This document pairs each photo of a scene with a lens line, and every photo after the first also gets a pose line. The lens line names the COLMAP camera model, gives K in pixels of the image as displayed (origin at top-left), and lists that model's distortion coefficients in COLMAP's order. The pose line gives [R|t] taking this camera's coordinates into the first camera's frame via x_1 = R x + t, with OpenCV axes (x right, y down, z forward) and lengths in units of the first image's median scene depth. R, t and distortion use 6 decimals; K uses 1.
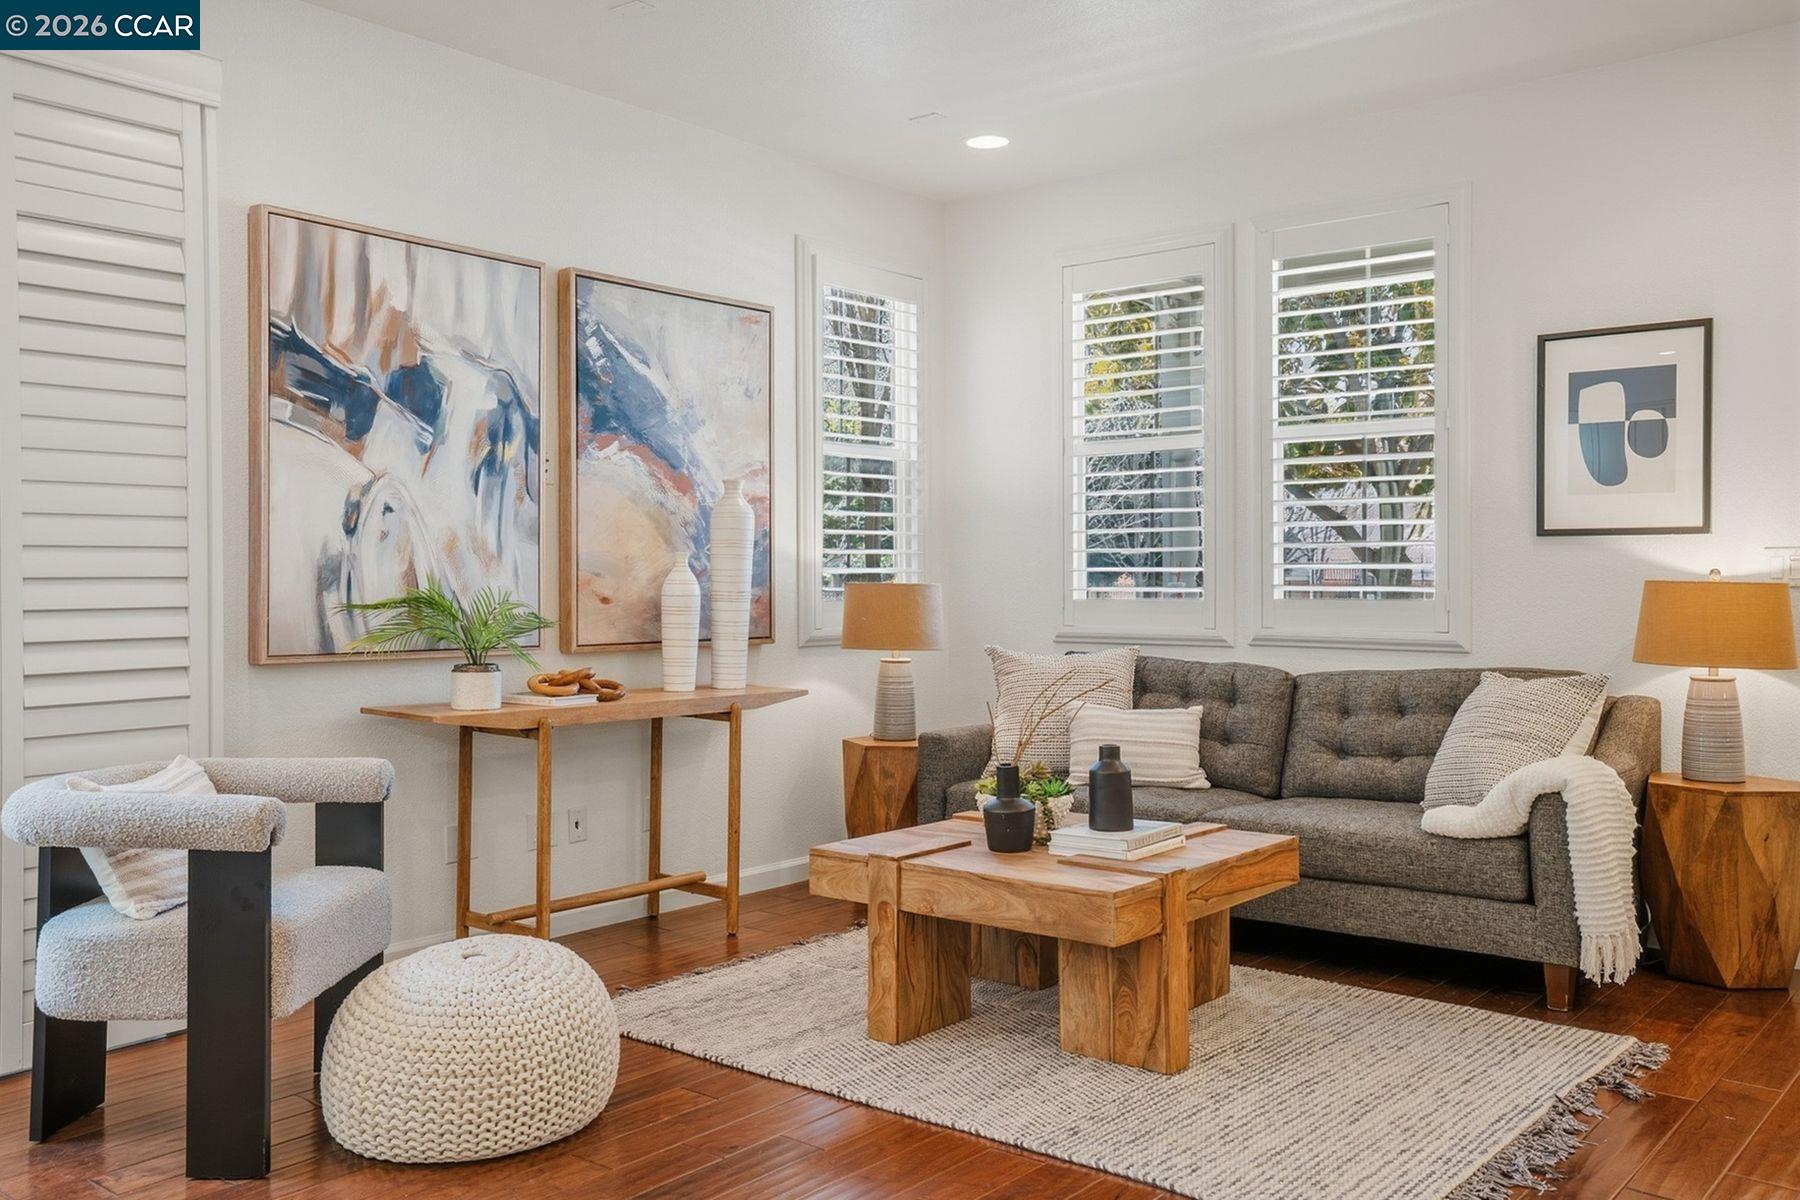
lens RADIAL K [[1513.2, 0, 943.5], [0, 1513.2, 591.6], [0, 0, 1]] dist [0.002248, 0.012109]
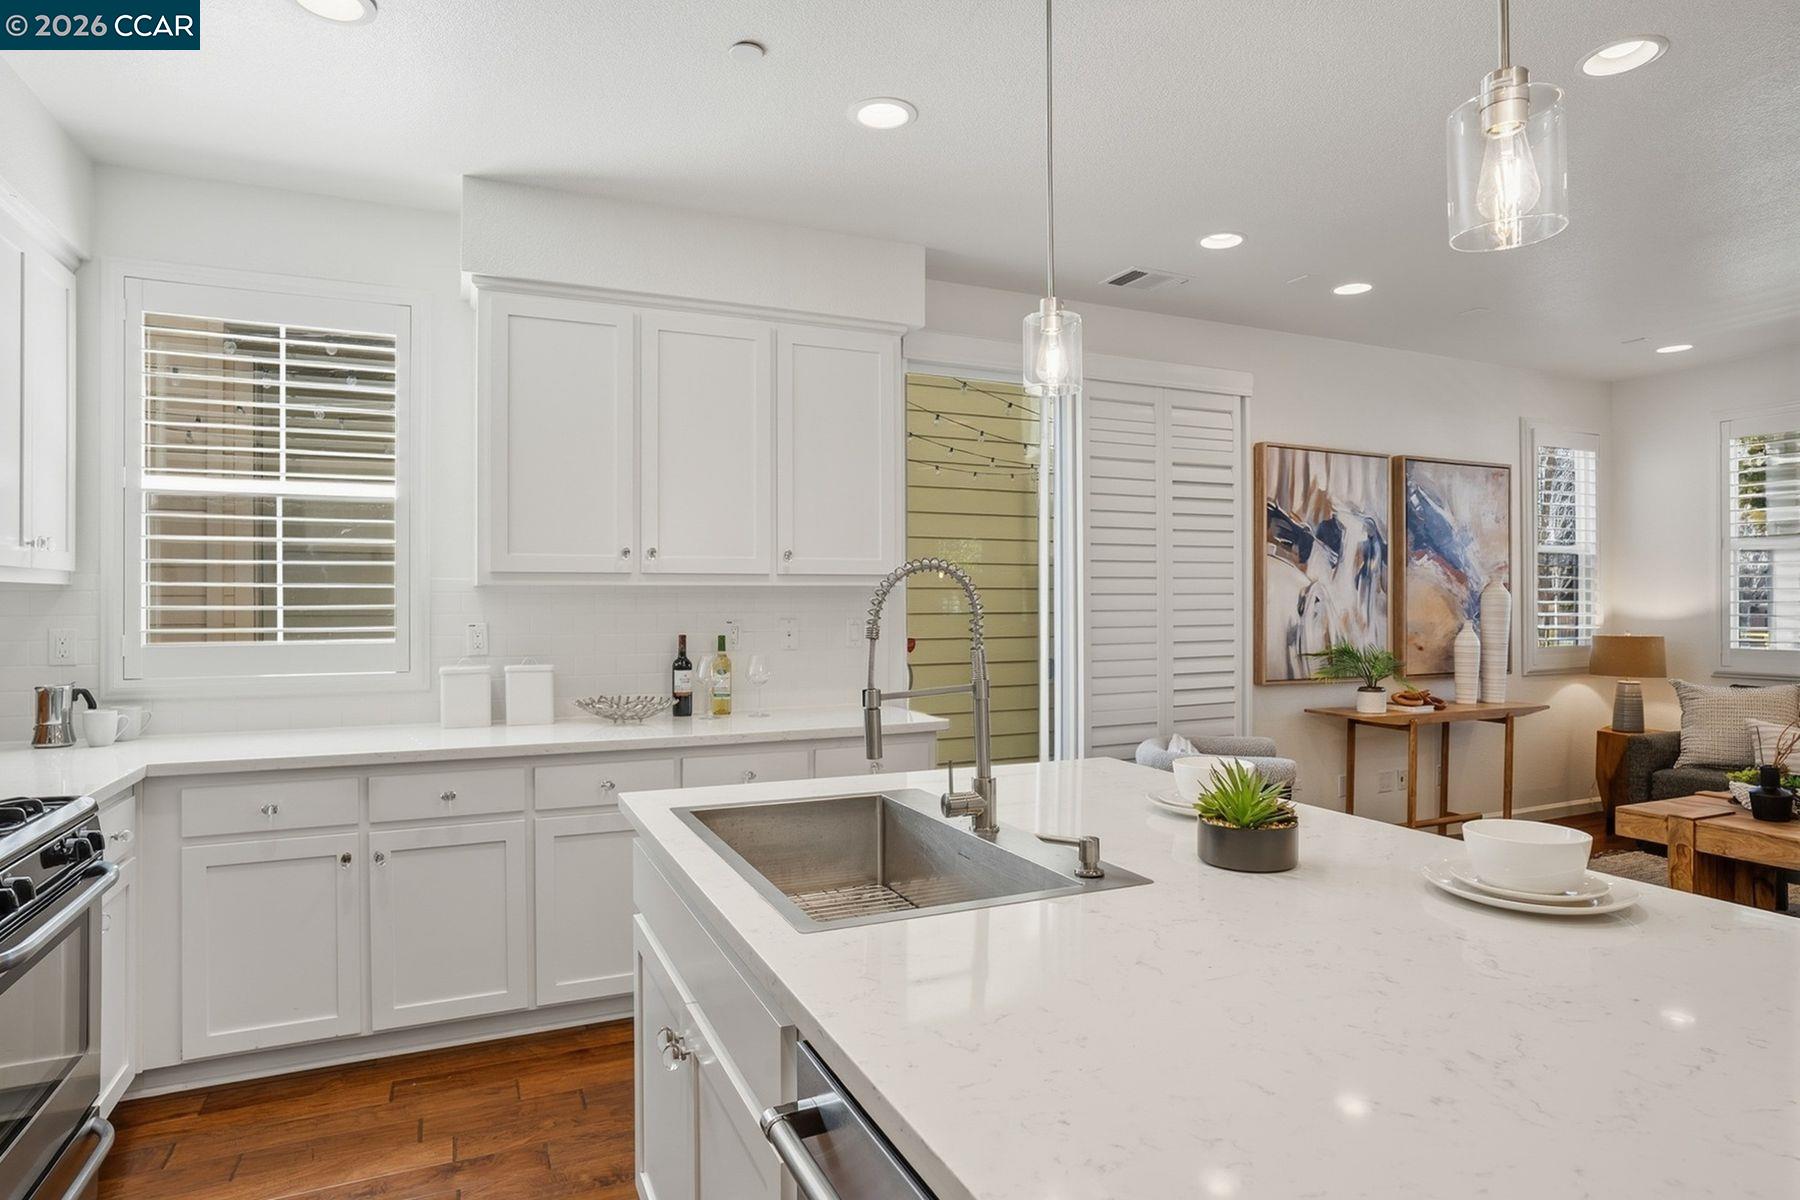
lens RADIAL K [[1013.4, 0, 898.0], [0, 1013.4, 601.3], [0, 0, 1]] dist [-0.037448, 0.017708]
pose [[0.890333, -0.001565, -0.455307, -0.251615], [-0.002325, 0.999965, -0.007984, -0.040173], [0.455303, 0.008167, 0.890299, -0.291800]]
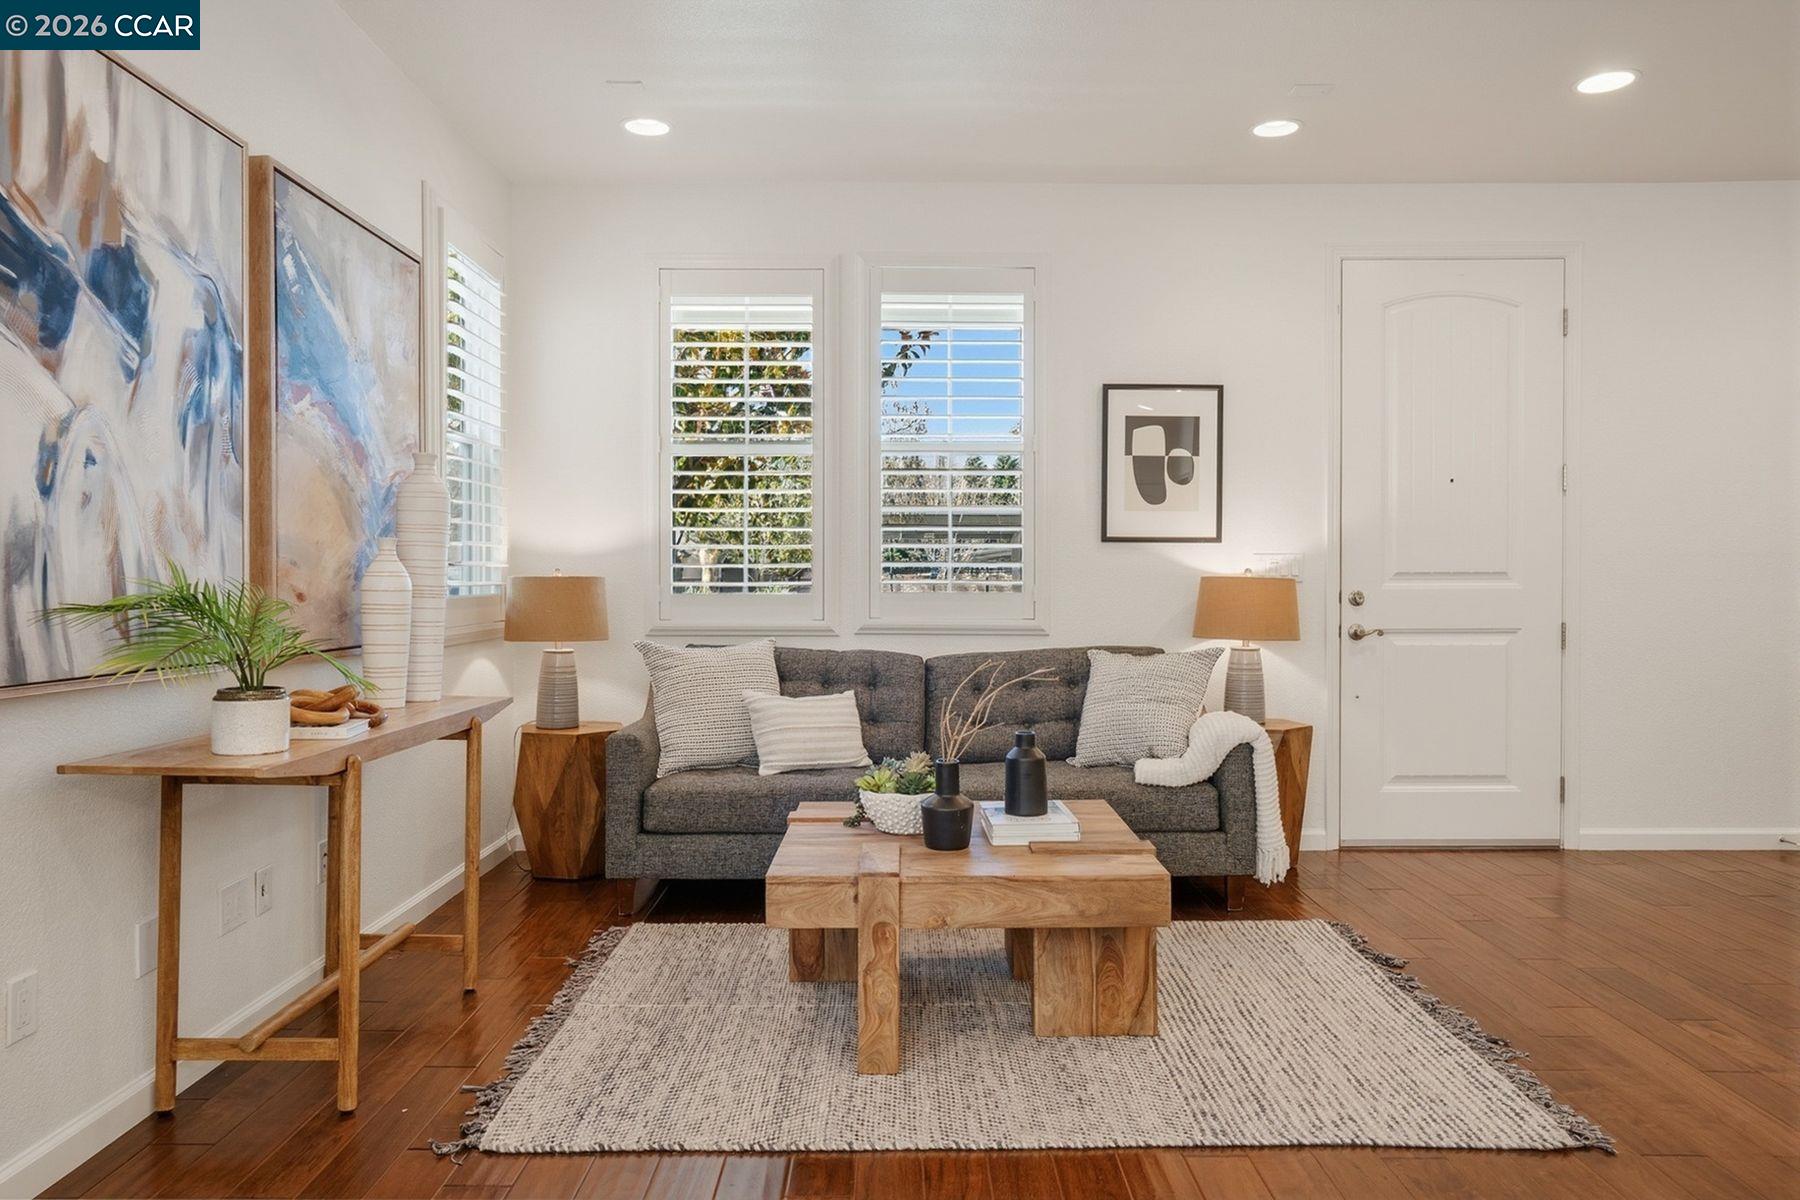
lens RADIAL K [[1187.8, 0, 908.1], [0, 1187.8, 608.5], [0, 0, 1]] dist [-0.026495, 0.018906]
pose [[0.774707, -0.012237, 0.632202, -0.395503], [0.002474, 0.999864, 0.016322, 0.002599], [-0.632315, -0.011080, 0.774632, 0.360712]]
